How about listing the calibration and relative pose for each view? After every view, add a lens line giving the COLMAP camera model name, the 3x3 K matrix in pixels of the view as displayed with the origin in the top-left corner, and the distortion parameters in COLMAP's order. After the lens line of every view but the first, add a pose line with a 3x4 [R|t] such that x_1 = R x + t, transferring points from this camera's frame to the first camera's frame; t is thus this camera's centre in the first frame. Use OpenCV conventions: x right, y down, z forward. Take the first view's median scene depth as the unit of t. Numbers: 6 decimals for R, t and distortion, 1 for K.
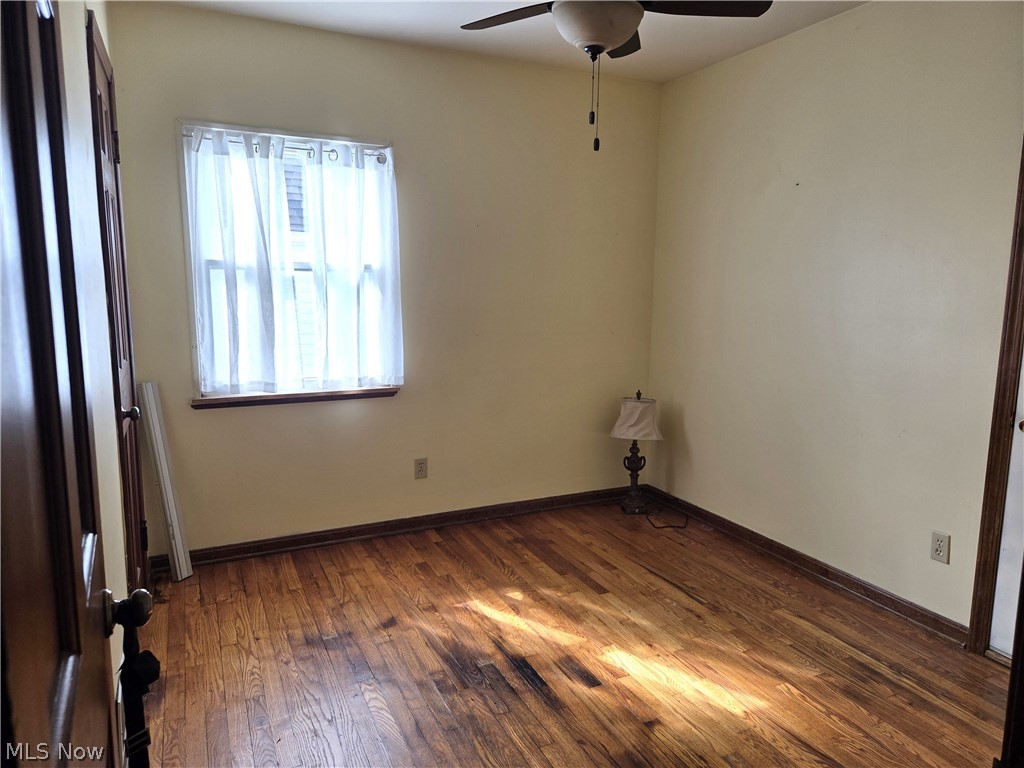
lens RADIAL K [[691.0, 0, 513.4], [0, 691.0, 384.5], [0, 0, 1]] dist [0.063174, -0.045708]
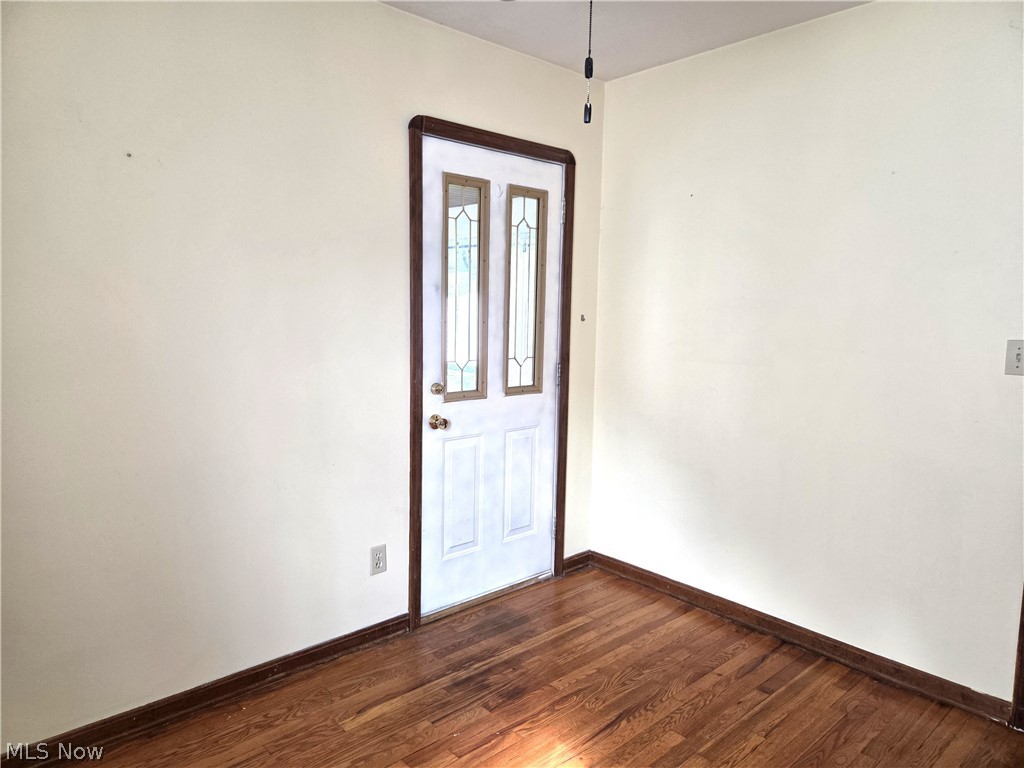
lens RADIAL K [[691.0, 0, 514.1], [0, 691.0, 383.0], [0, 0, 1]] dist [0.063174, -0.045708]
pose [[-0.322512, -0.108646, 0.940309, -0.428509], [0.114561, 0.981609, 0.152710, -0.172076], [-0.939607, 0.156974, -0.304134, 1.147255]]
